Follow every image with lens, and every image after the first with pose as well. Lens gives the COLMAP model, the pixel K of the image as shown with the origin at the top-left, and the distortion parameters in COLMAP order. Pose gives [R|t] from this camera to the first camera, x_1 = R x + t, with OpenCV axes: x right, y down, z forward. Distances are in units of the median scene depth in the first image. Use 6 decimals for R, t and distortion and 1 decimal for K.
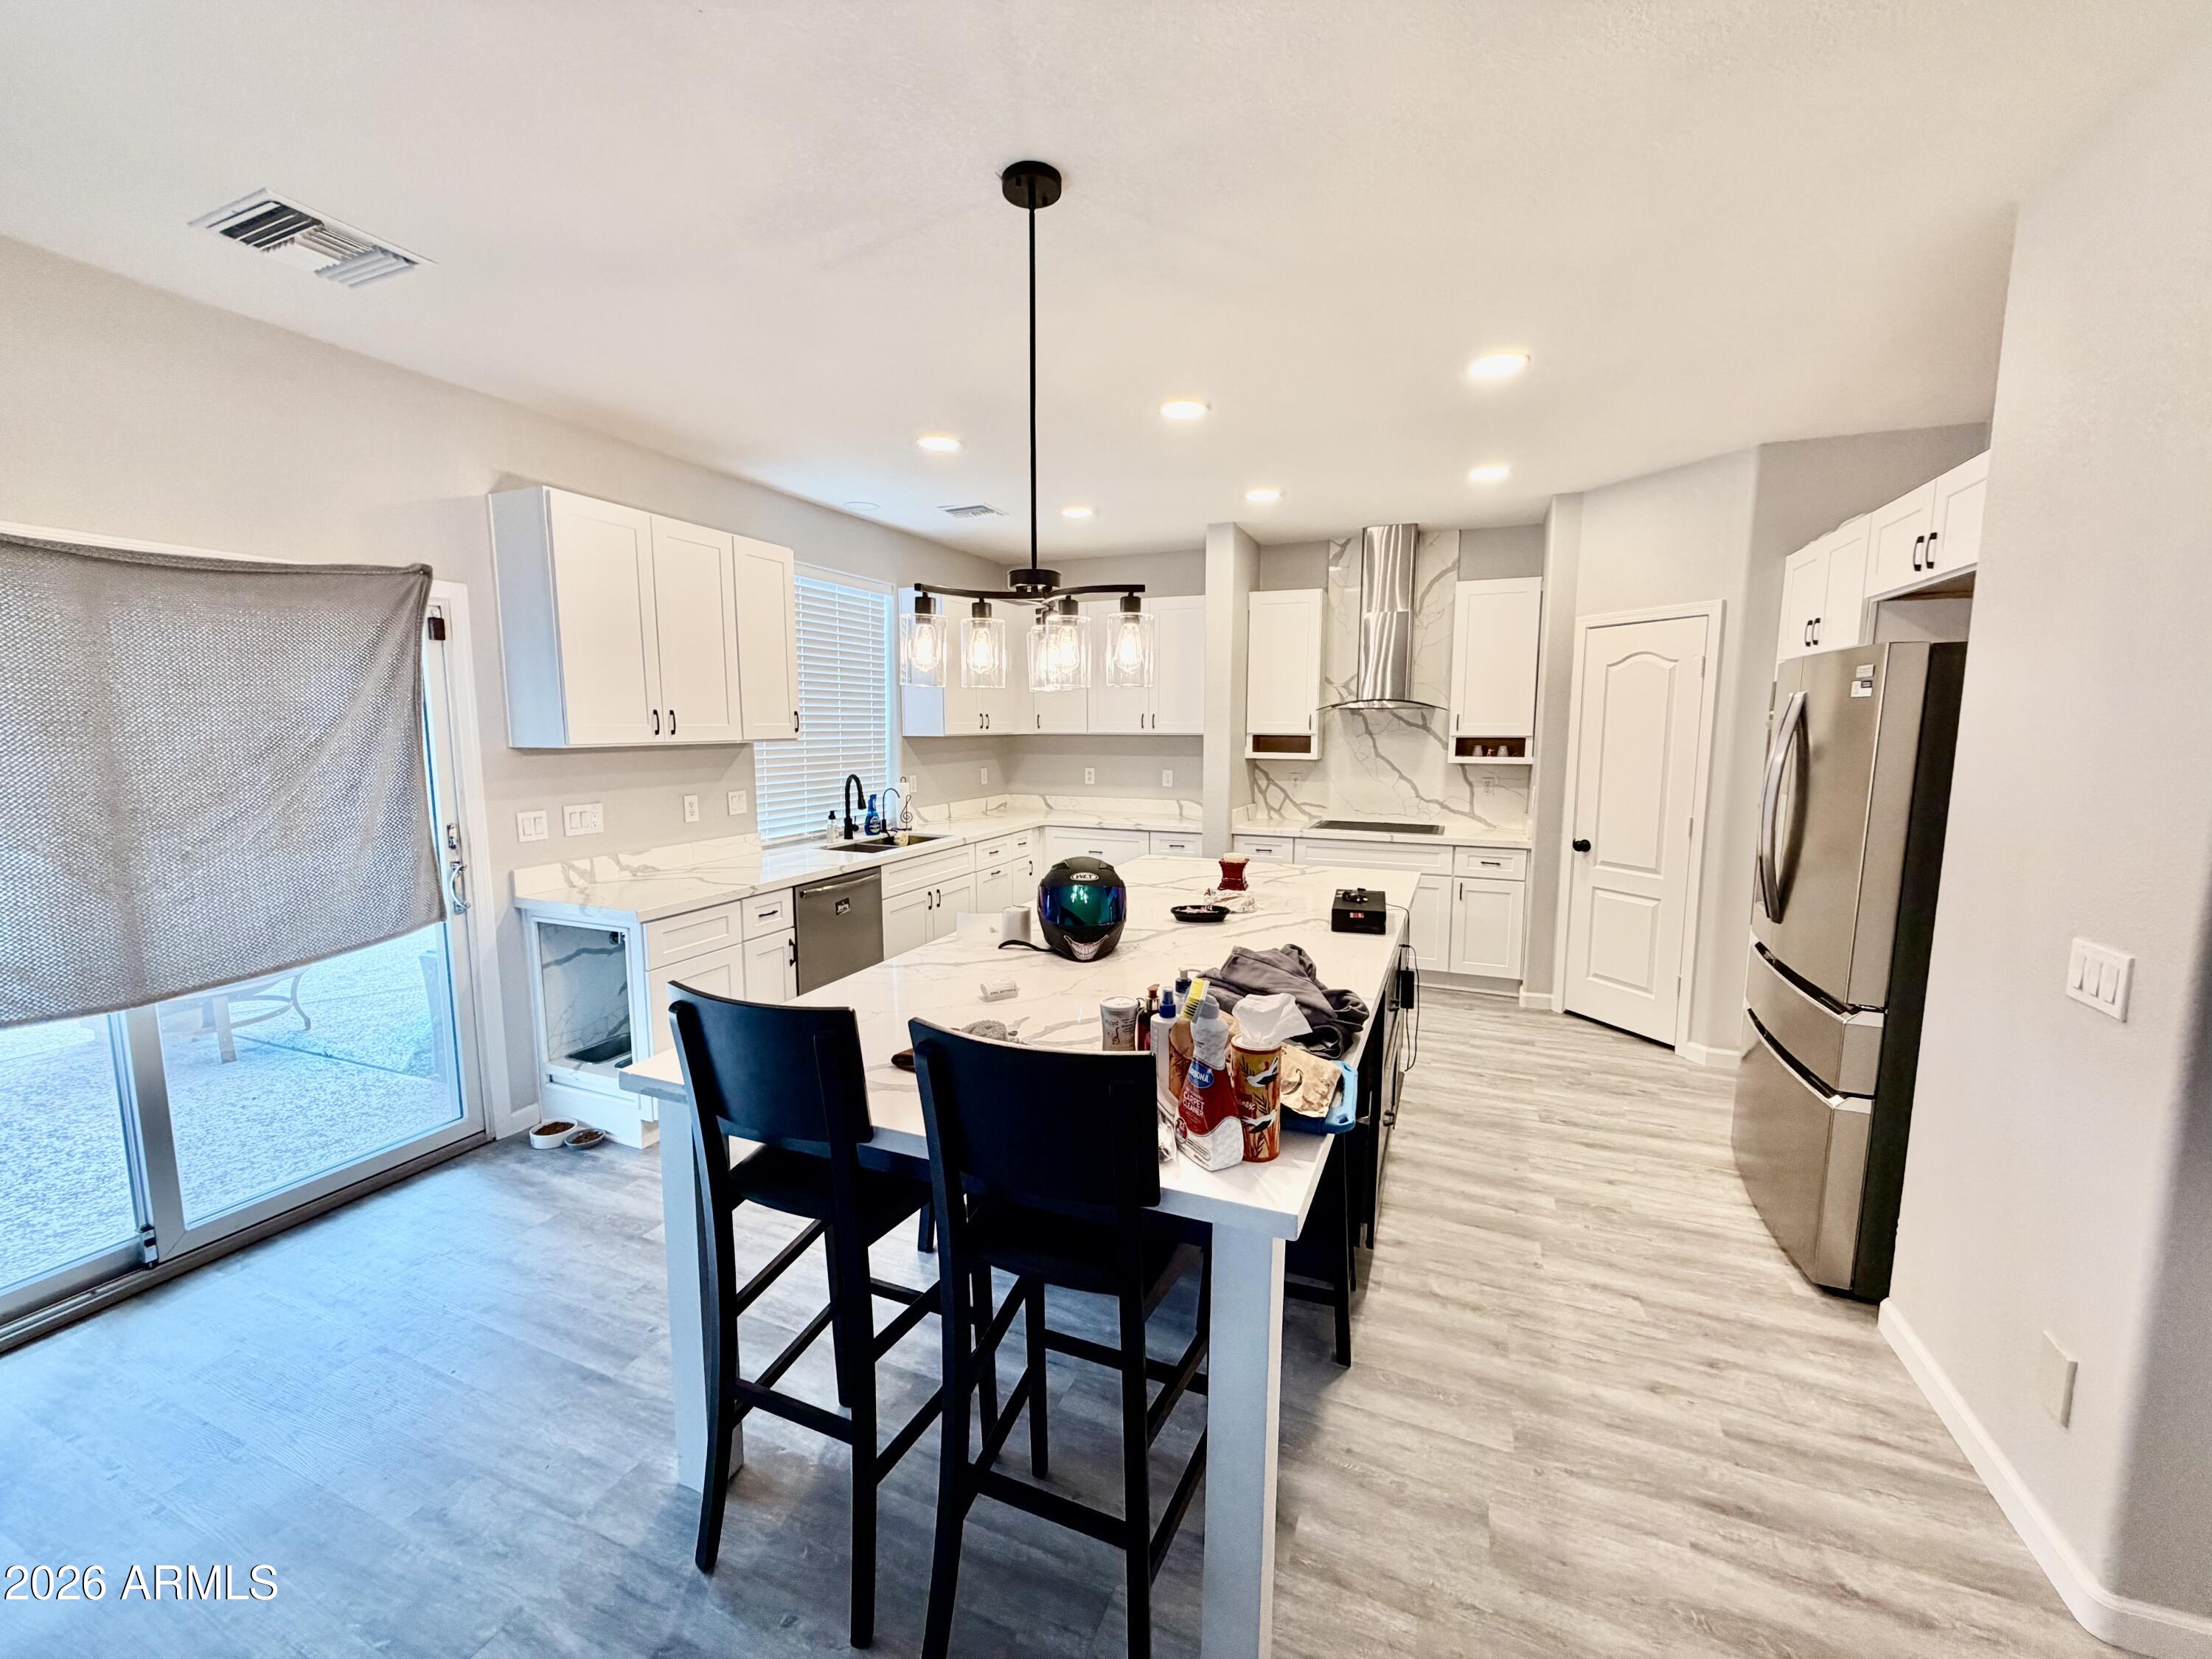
lens RADIAL K [[884.4, 0, 1101.1], [0, 884.4, 825.4], [0, 0, 1]] dist [-0.000830, -0.000151]
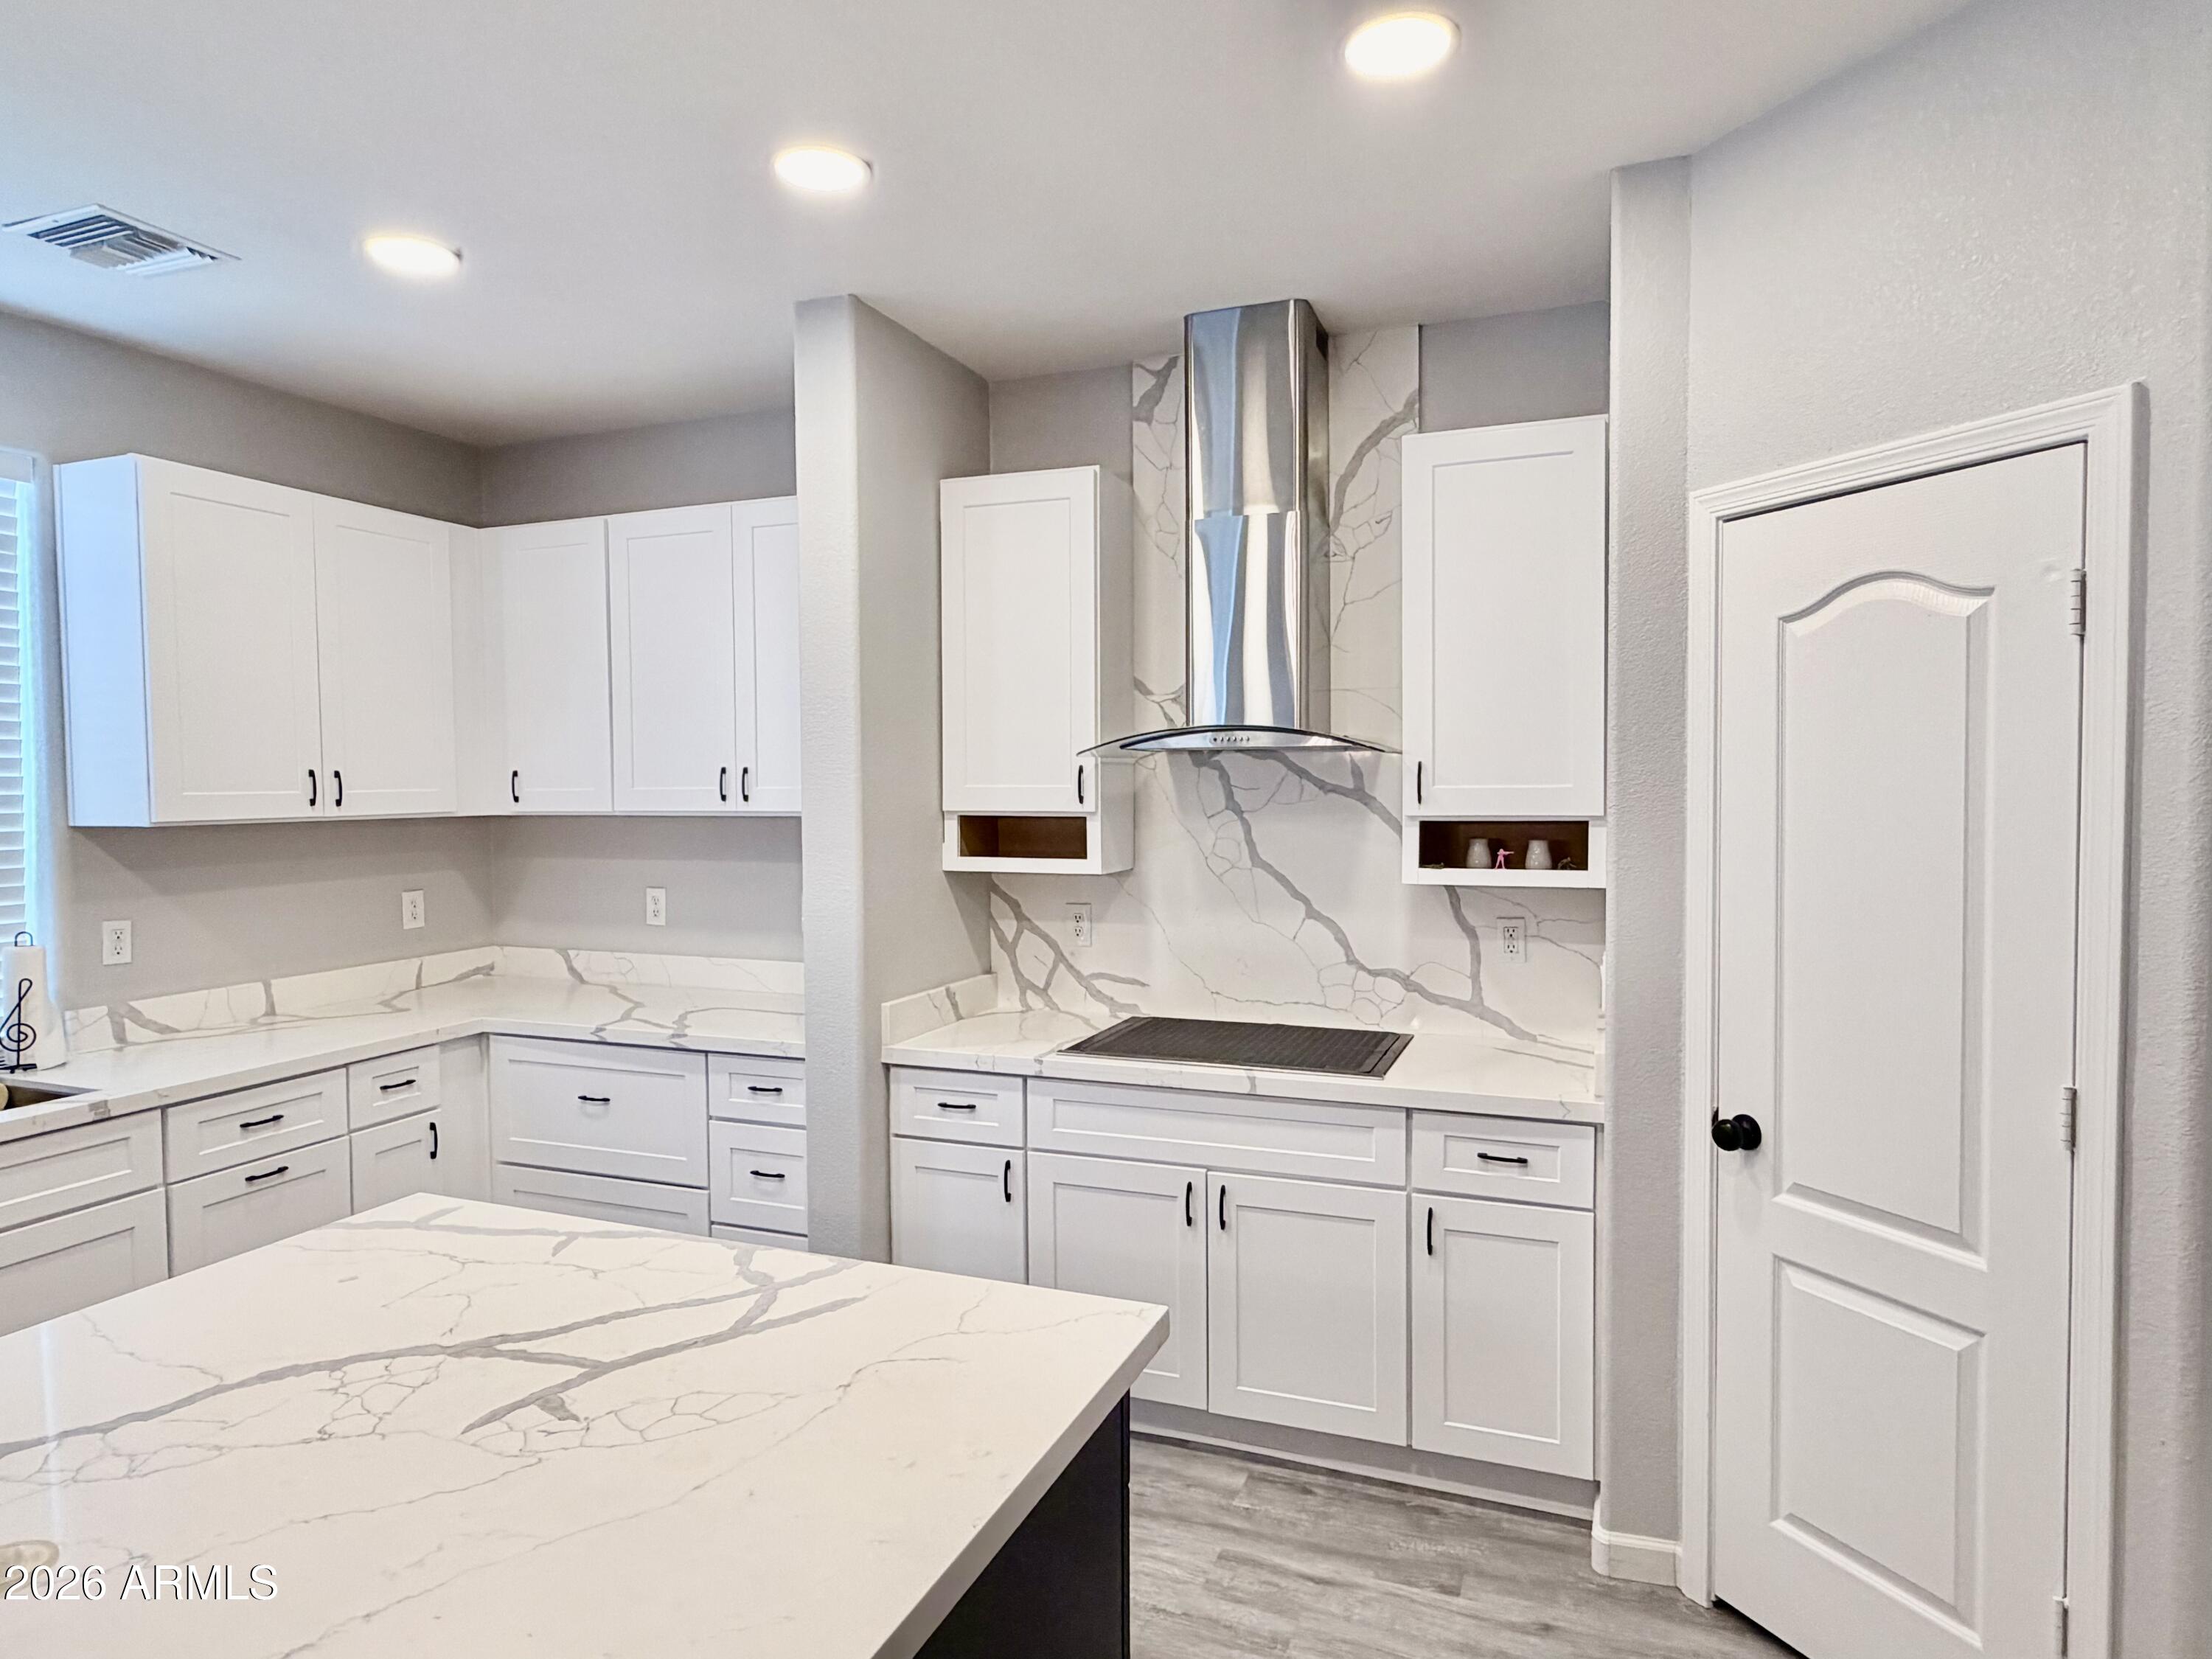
lens RADIAL K [[1300.7, 0, 1100.9], [0, 1300.7, 824.9], [0, 0, 1]] dist [-0.001941, -0.000376]
pose [[0.999666, -0.007532, 0.024712, 0.232701], [0.009522, 0.996634, -0.081421, -0.049135], [-0.024016, 0.081629, 0.996373, 0.401231]]
